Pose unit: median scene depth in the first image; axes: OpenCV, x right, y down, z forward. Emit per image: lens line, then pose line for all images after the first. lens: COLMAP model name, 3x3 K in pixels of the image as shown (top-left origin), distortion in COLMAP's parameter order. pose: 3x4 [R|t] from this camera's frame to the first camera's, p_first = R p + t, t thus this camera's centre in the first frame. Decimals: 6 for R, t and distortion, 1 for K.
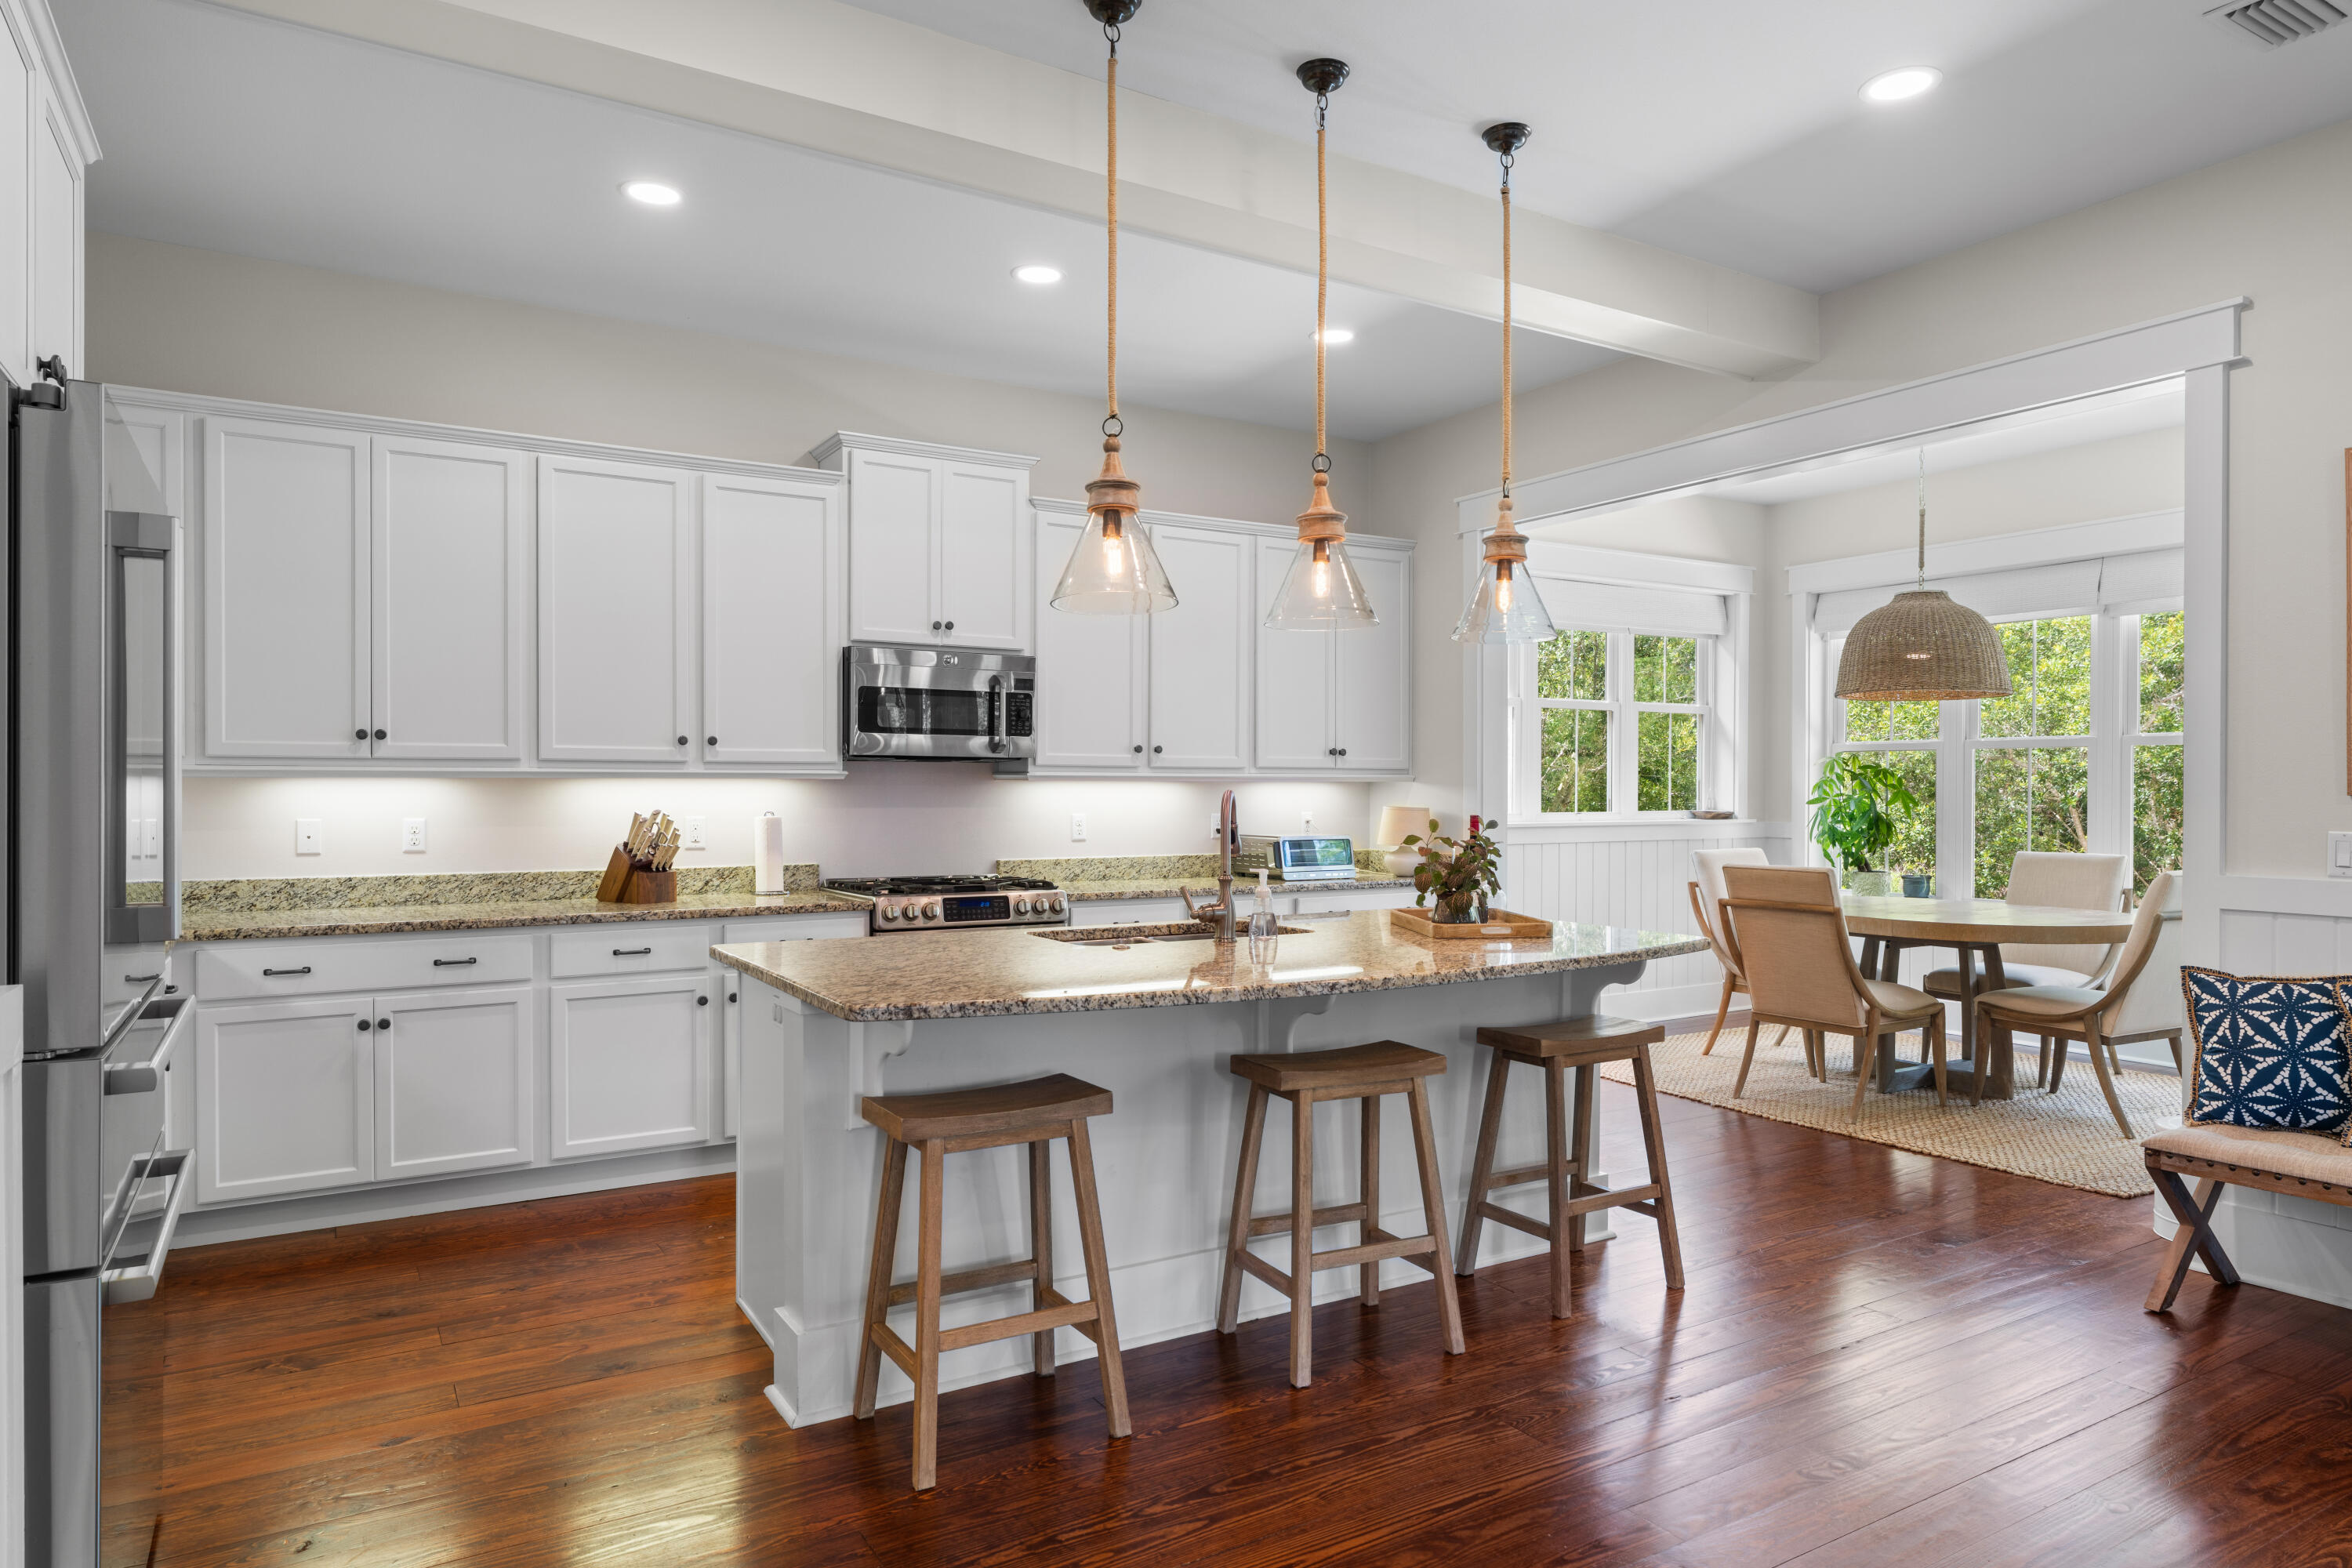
lens RADIAL K [[1417.1, 0, 1177.1], [0, 1417.1, 789.6], [0, 0, 1]] dist [-0.003452, 0.000937]
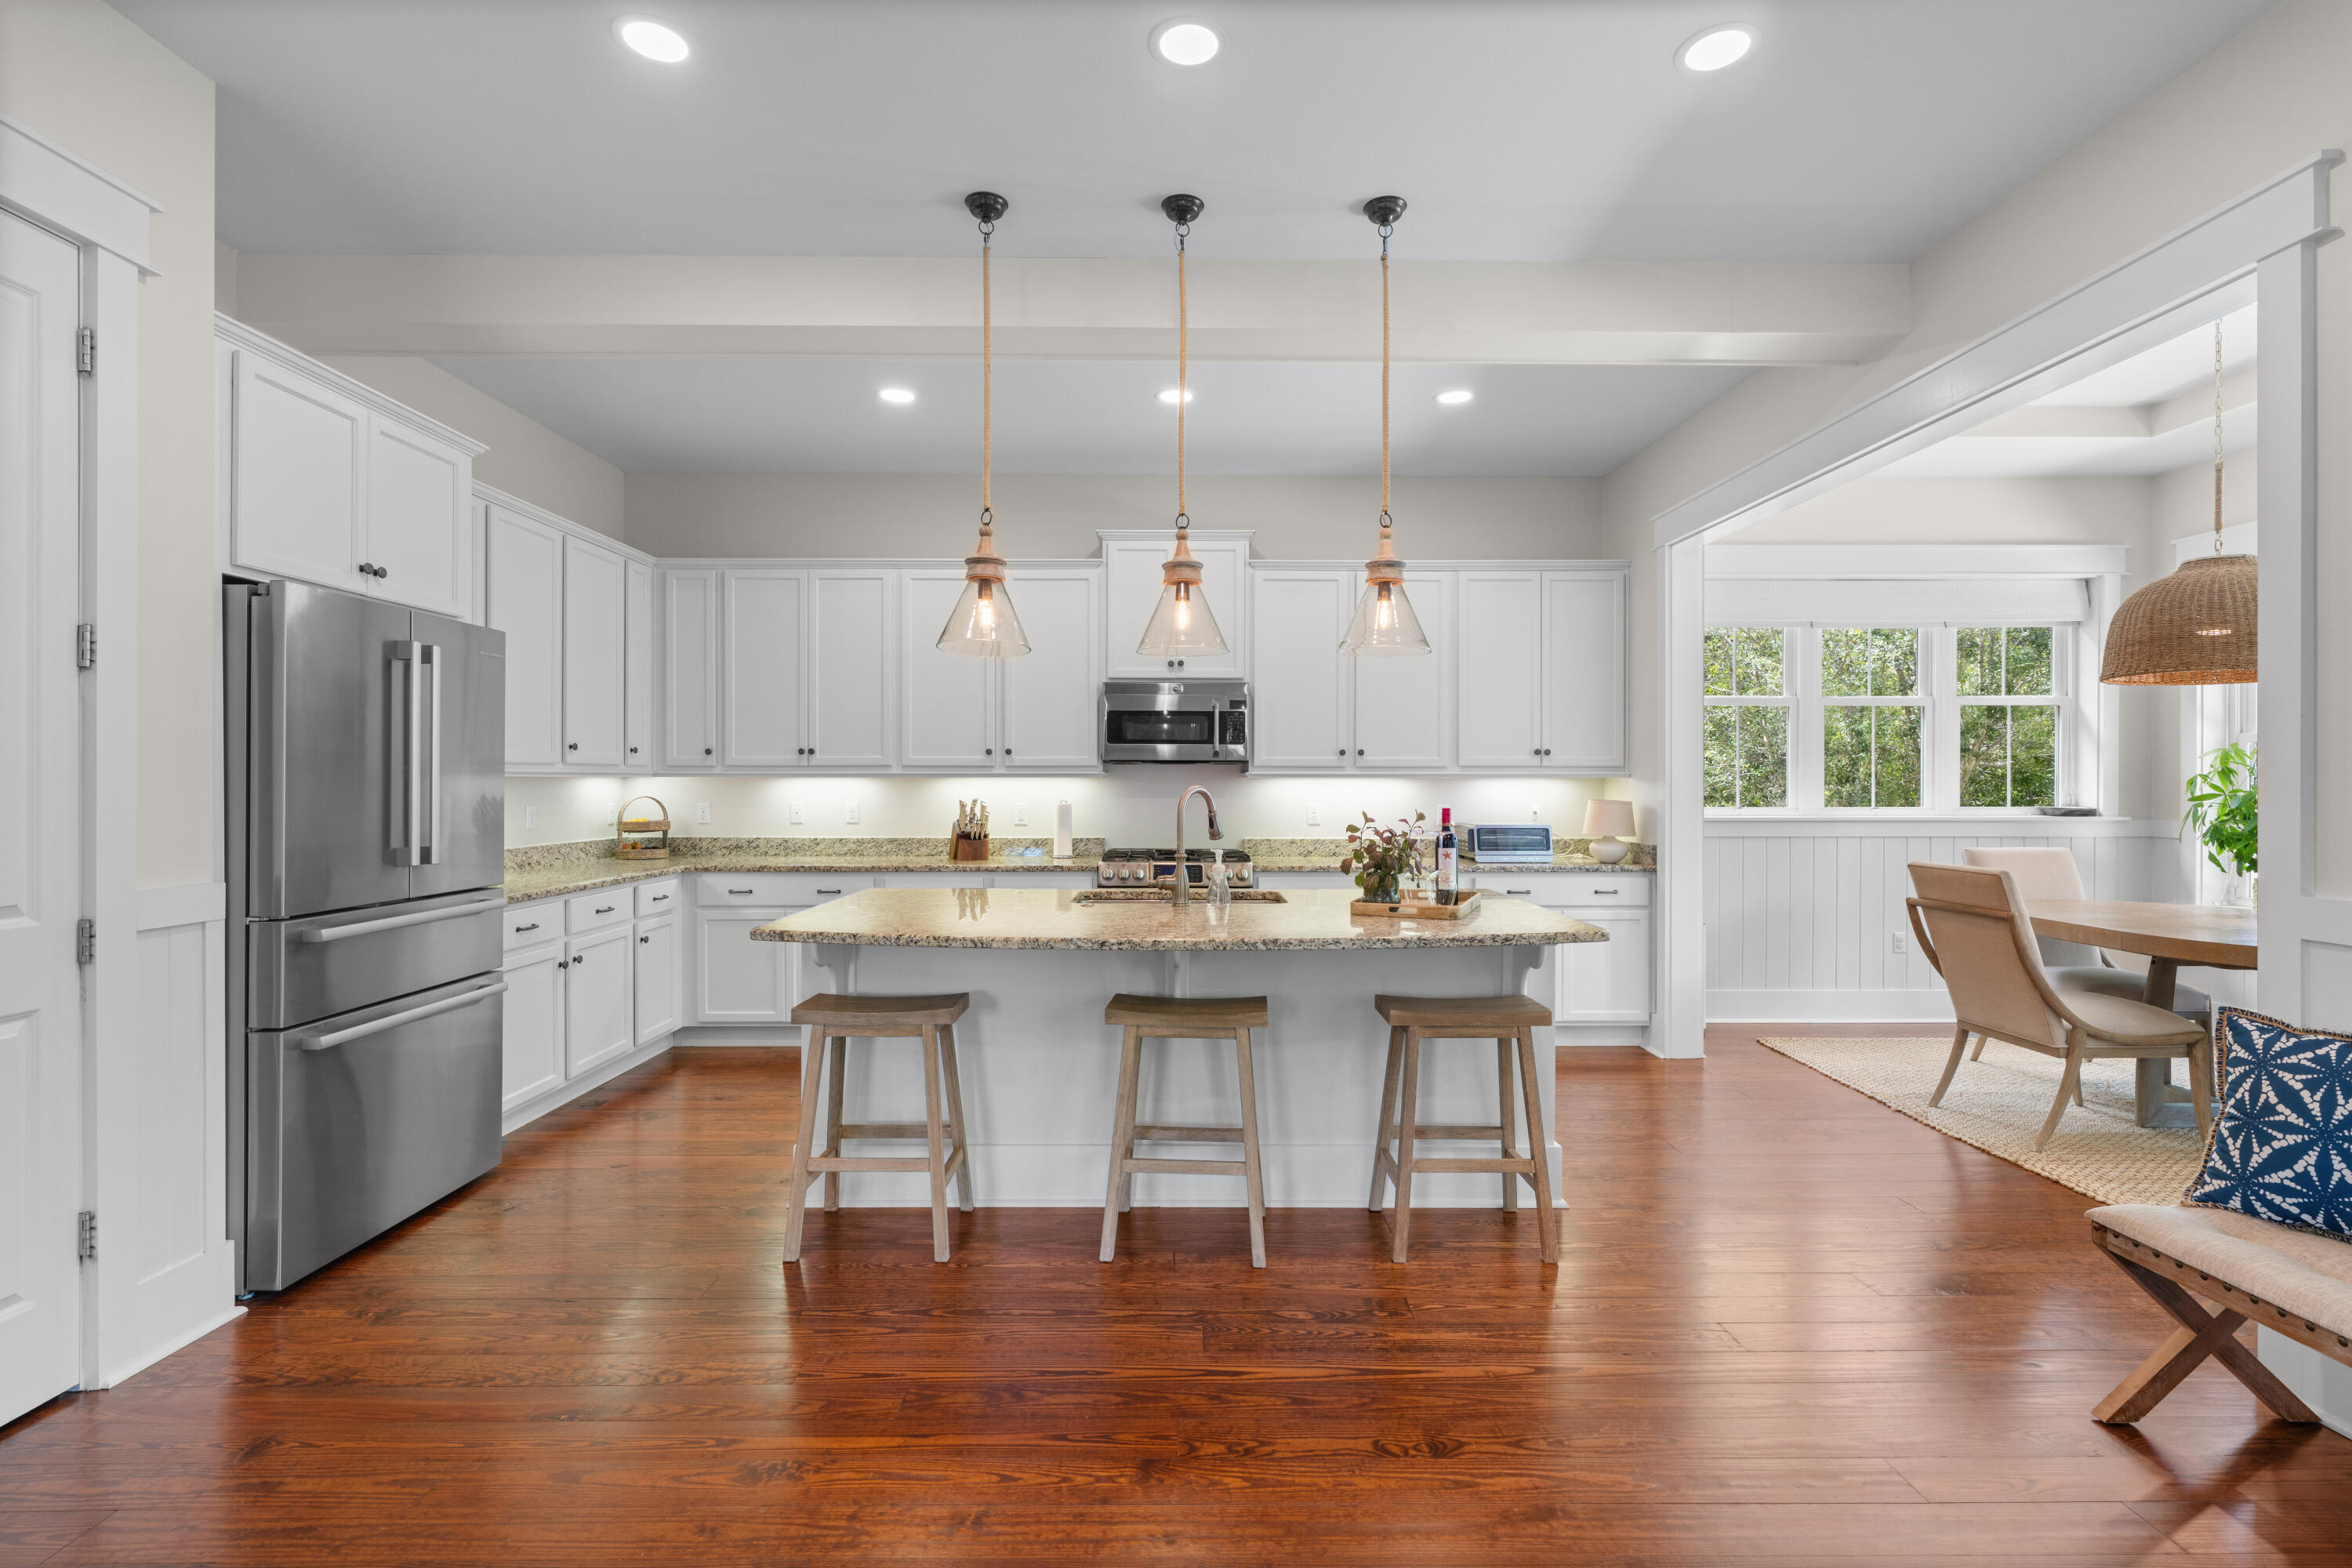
lens RADIAL K [[1073.5, 0, 1174.8], [0, 1073.5, 777.9], [0, 0, 1]] dist [-0.000668, 0.000655]
pose [[0.857353, -0.002697, -0.514722, 0.402927], [-0.000188, 0.999985, -0.005552, -0.001034], [0.514729, 0.004857, 0.857339, 0.135572]]
